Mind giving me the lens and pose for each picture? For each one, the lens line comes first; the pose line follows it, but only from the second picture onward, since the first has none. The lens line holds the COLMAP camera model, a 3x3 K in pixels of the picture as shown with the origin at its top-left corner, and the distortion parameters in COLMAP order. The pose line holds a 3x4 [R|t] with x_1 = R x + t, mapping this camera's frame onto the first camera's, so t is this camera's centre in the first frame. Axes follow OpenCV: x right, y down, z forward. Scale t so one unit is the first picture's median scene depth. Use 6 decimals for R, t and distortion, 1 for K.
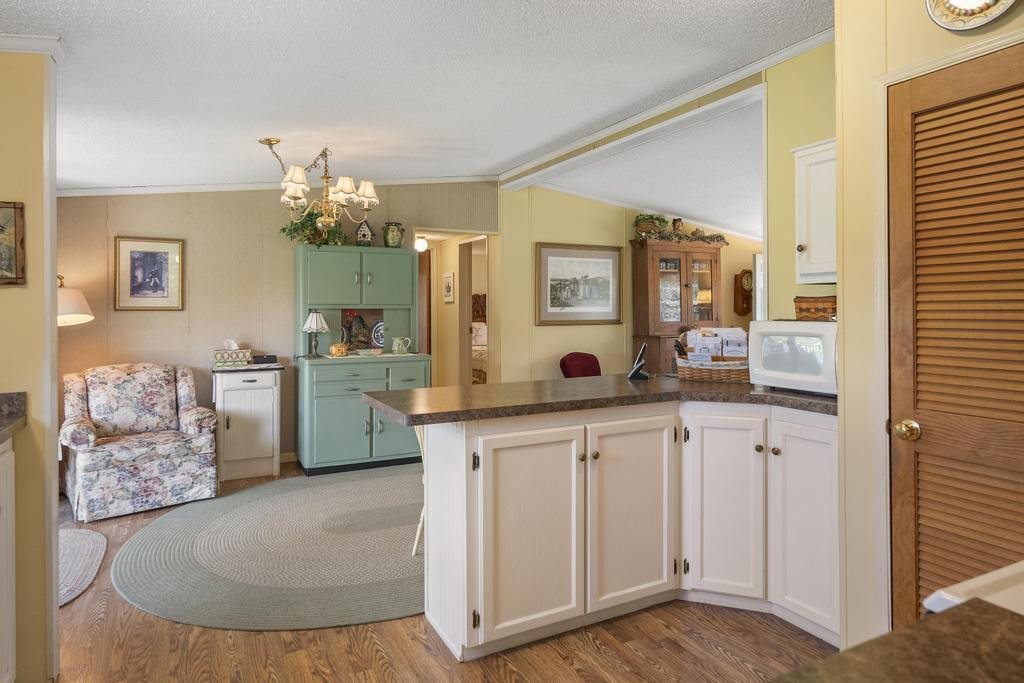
lens RADIAL K [[597.7, 0, 517.0], [0, 597.7, 309.7], [0, 0, 1]] dist [-0.010075, -0.000200]
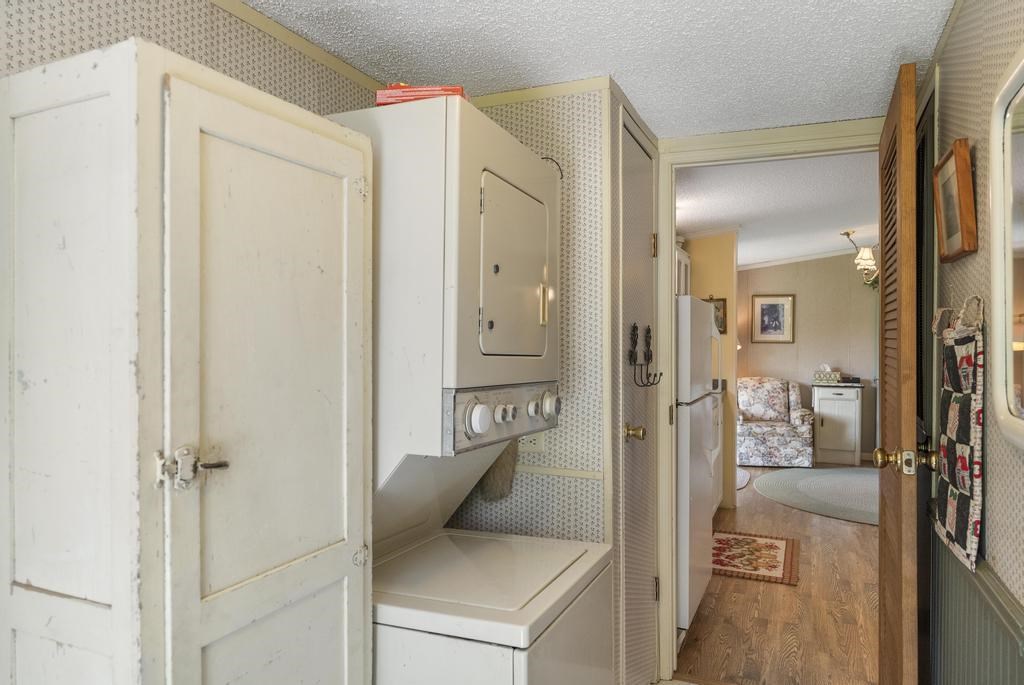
lens RADIAL K [[685.0, 0, 511.0], [0, 685.0, 344.4], [0, 0, 1]] dist [0.003801, 0.000582]
pose [[0.616798, 0.010857, -0.787047, 0.343741], [-0.005669, 0.999940, 0.009351, -0.007761], [0.787101, -0.001305, 0.616822, -0.595974]]
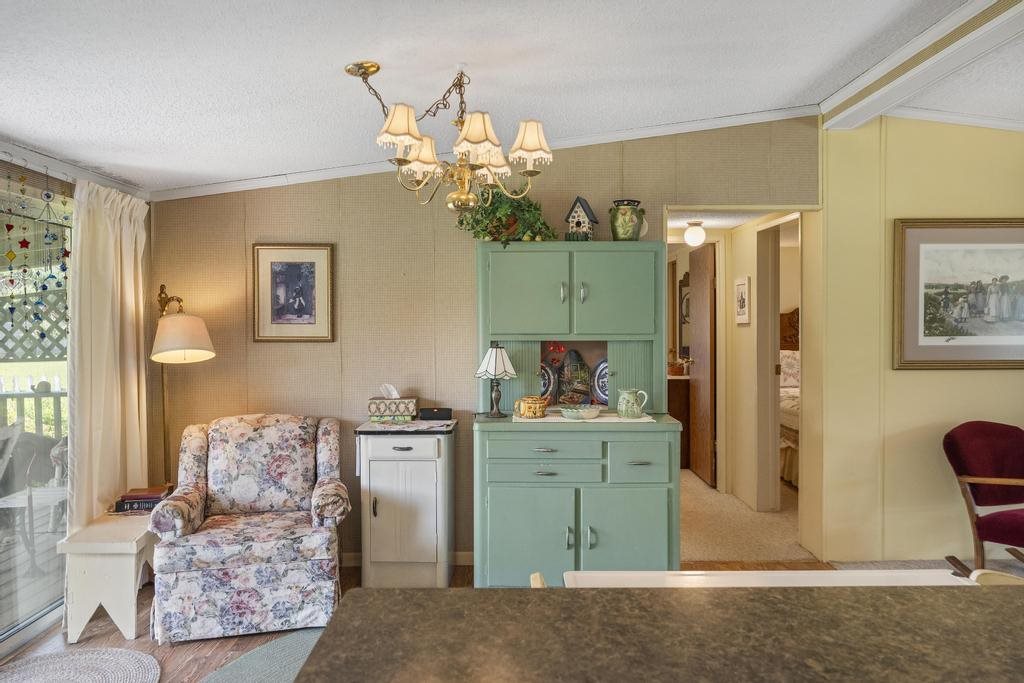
lens RADIAL K [[709.2, 0, 513.5], [0, 709.2, 328.3], [0, 0, 1]] dist [0.000996, 0.003806]
pose [[0.884163, 0.006629, -0.467131, 0.037554], [-0.001077, 0.999926, 0.012152, -0.026713], [0.467177, -0.010241, 0.884105, 0.349754]]
